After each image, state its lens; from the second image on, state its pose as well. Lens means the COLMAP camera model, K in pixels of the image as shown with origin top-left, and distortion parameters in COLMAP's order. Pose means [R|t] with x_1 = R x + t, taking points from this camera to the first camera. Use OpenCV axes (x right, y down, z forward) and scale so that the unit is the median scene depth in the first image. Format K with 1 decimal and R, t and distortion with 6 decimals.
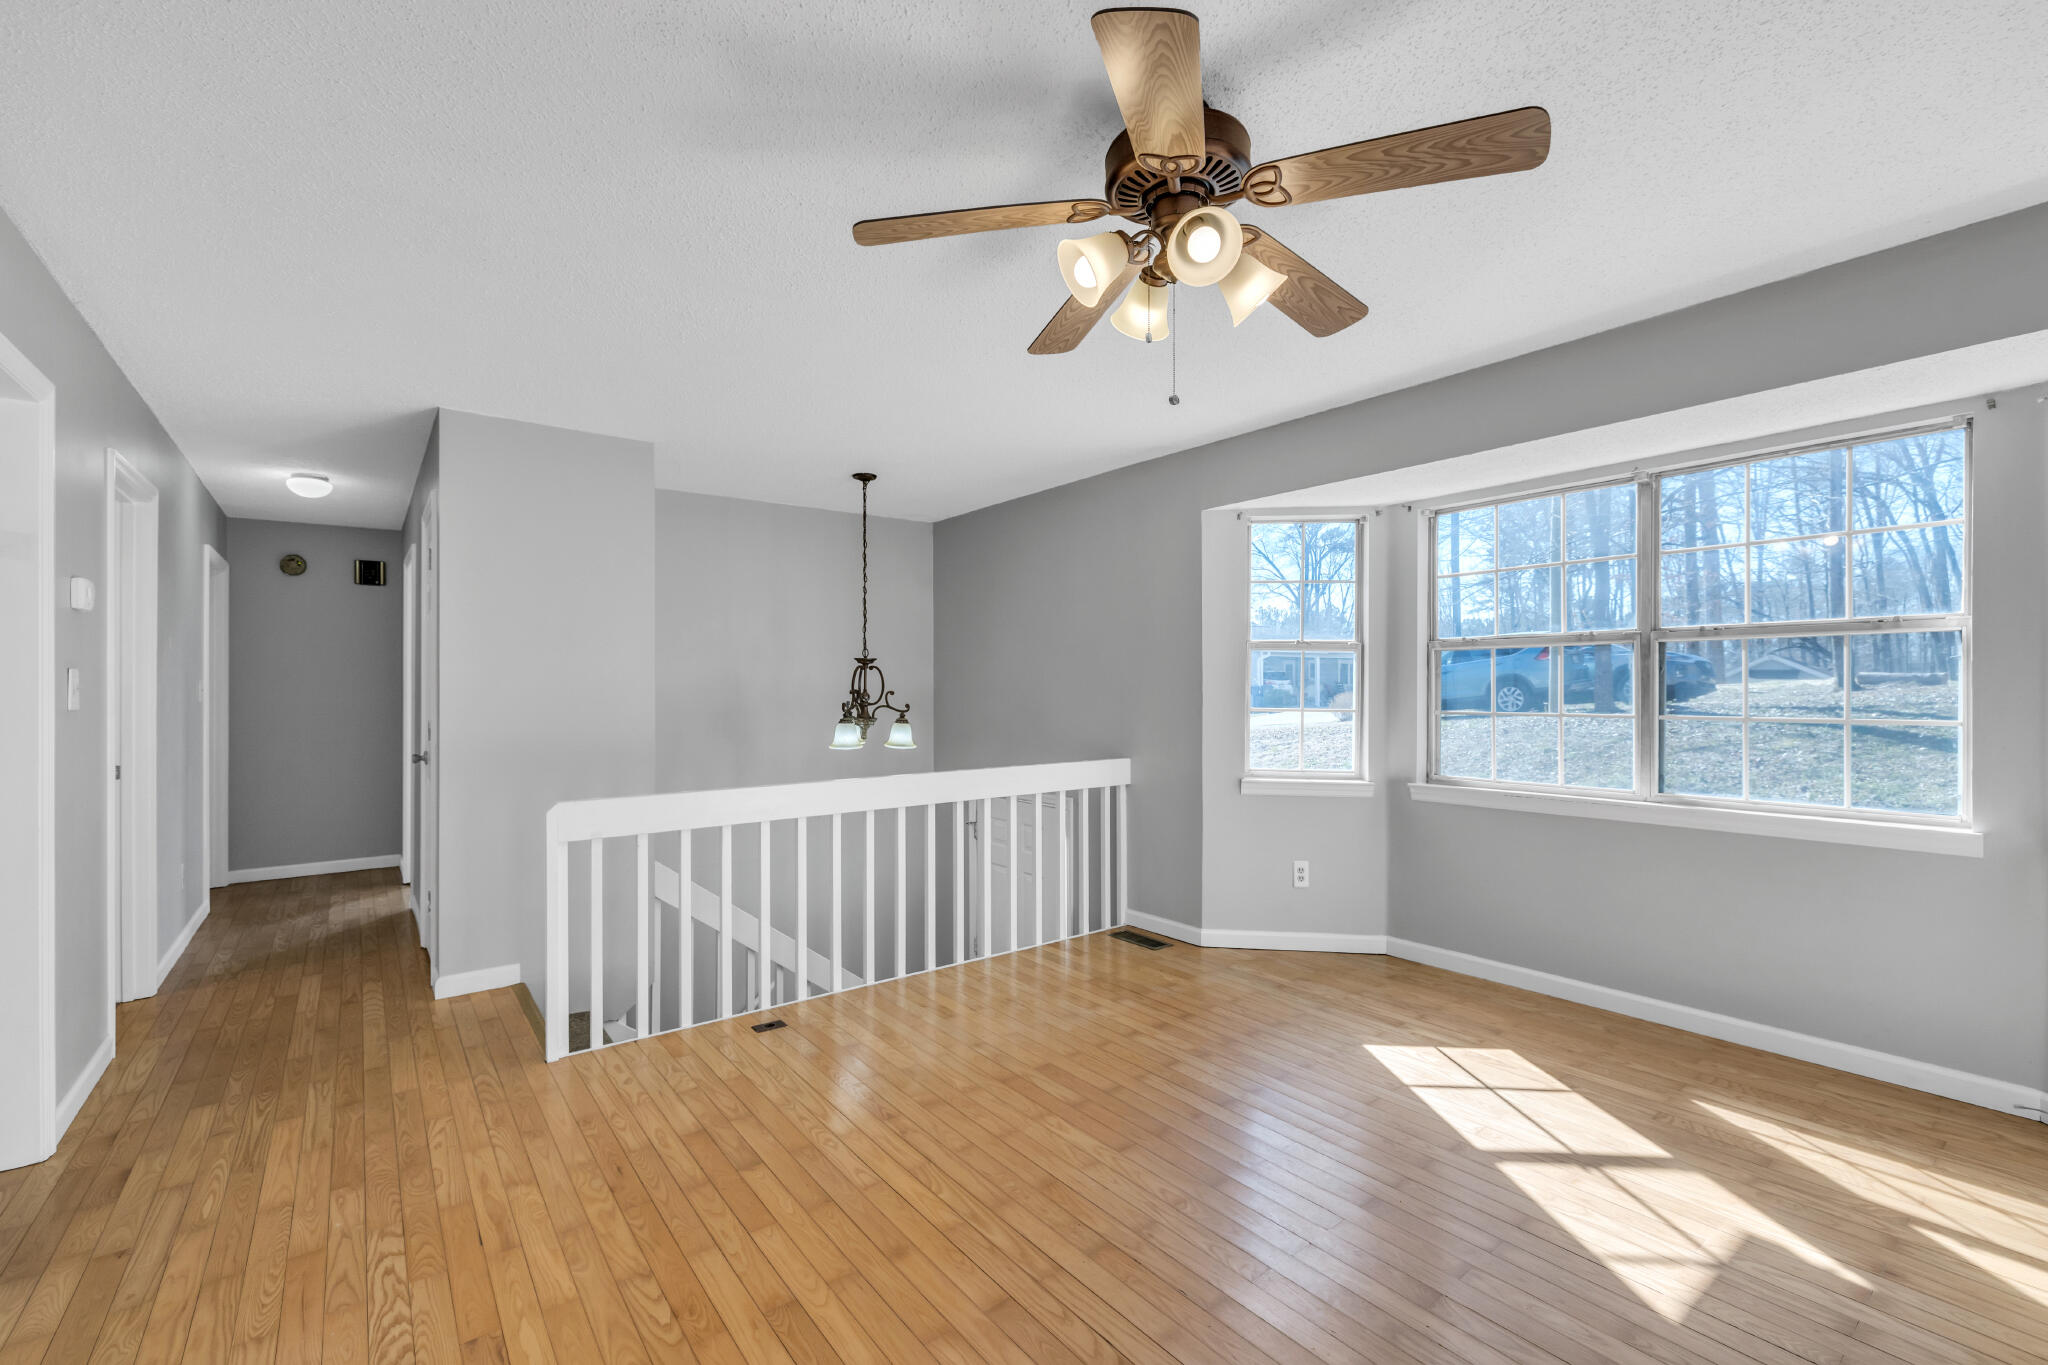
lens RADIAL K [[877.4, 0, 1024.0], [0, 877.4, 682.5], [0, 0, 1]] dist [-0.001772, -0.000266]
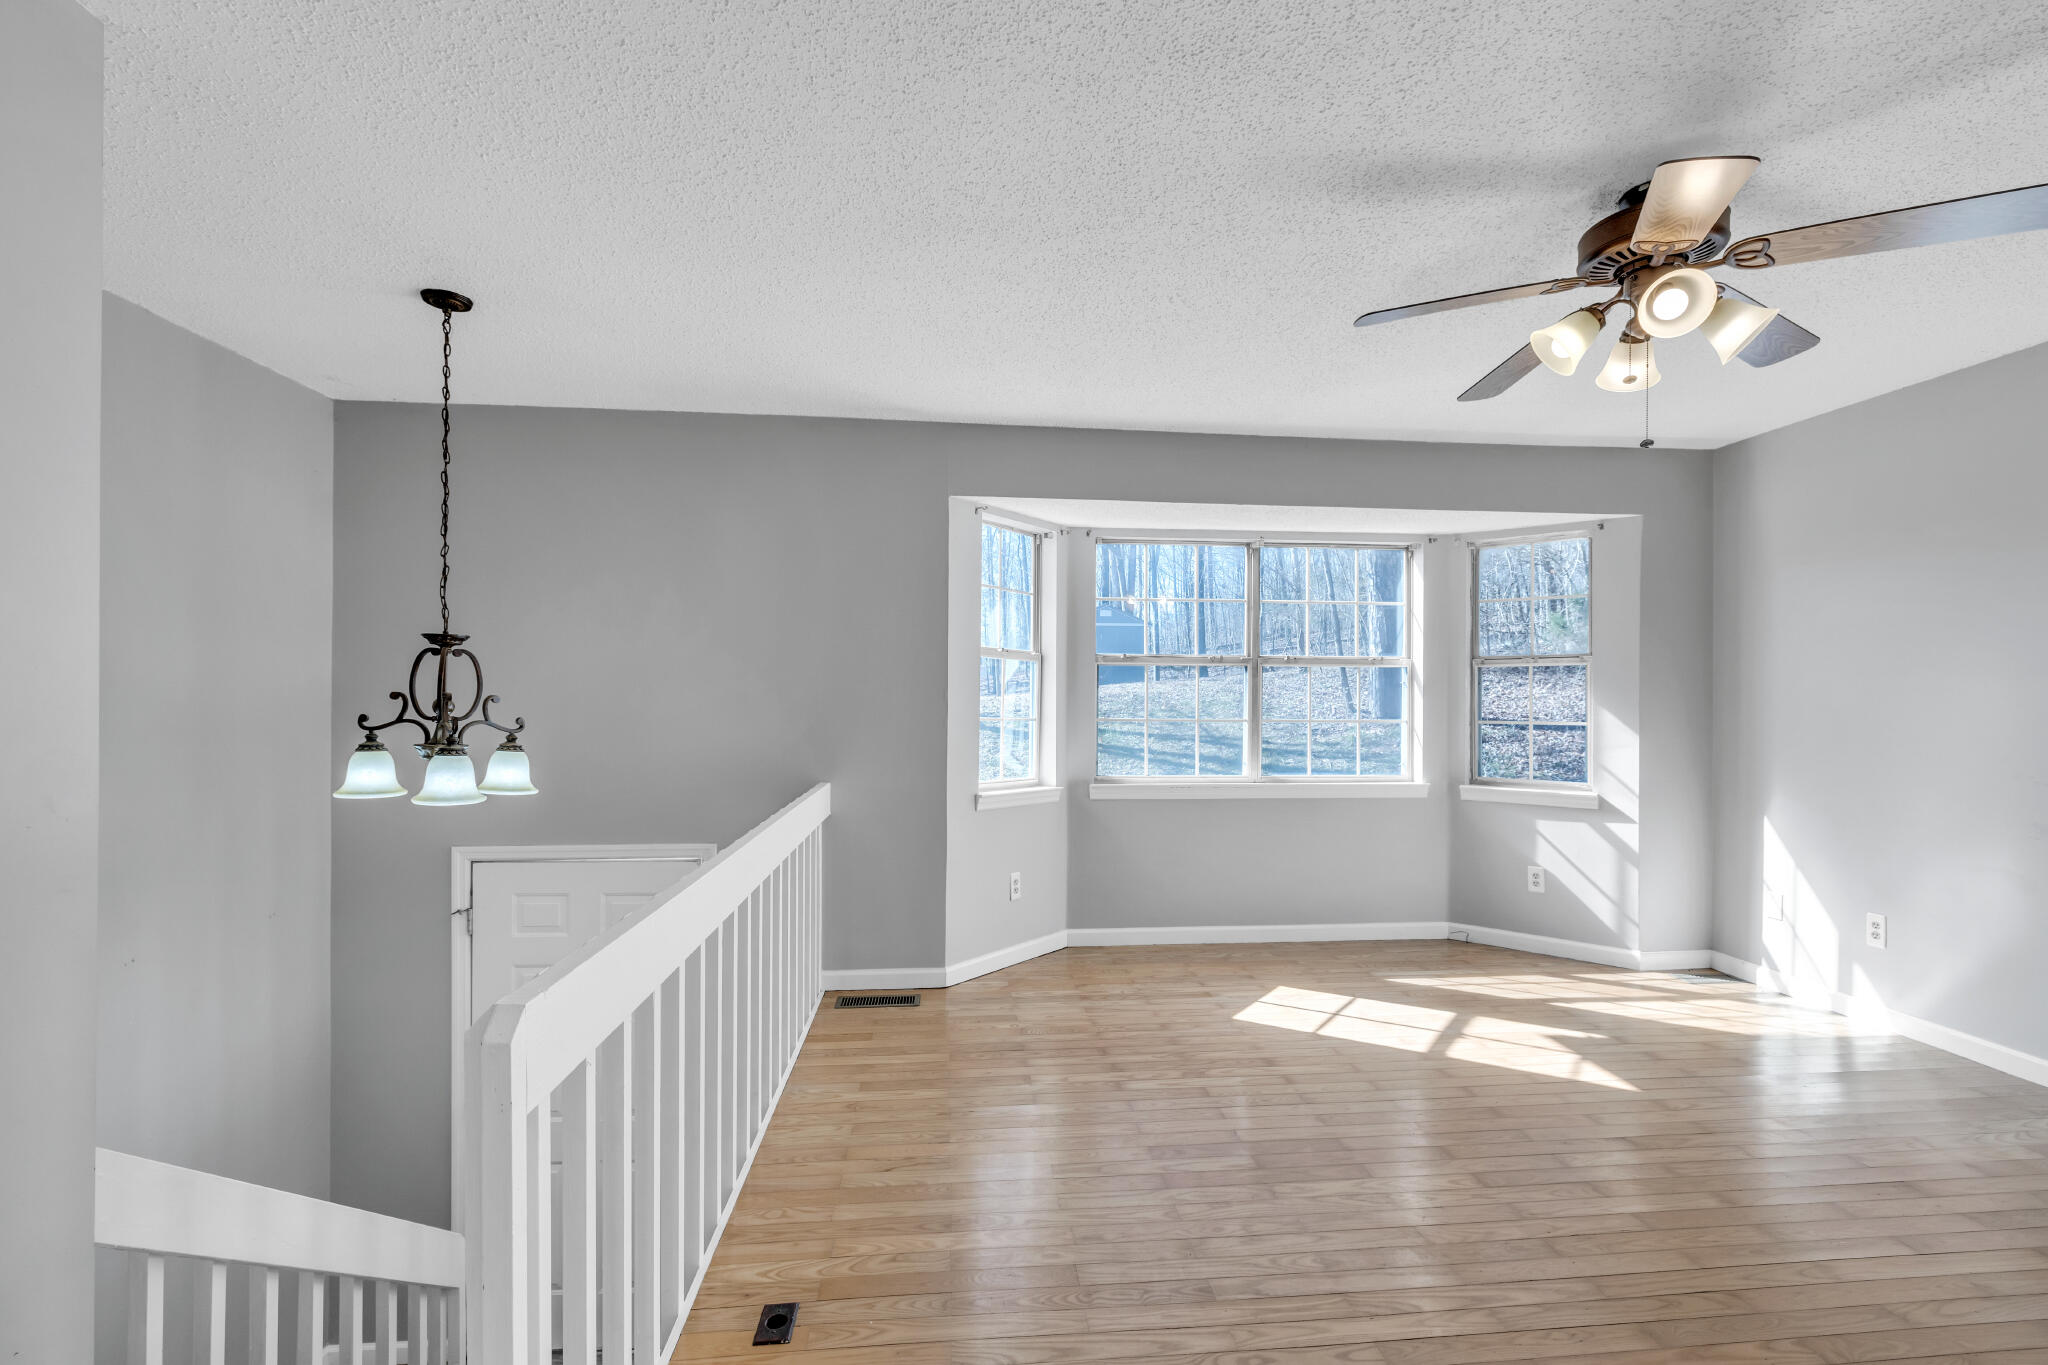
lens RADIAL K [[891.3, 0, 1028.4], [0, 891.3, 697.2], [0, 0, 1]] dist [-0.001512, -0.000086]
pose [[0.525461, 0.009104, 0.850769, -0.628492], [-0.014555, 0.999893, -0.001710, 0.009494], [-0.850693, -0.011484, 0.525537, 0.549983]]
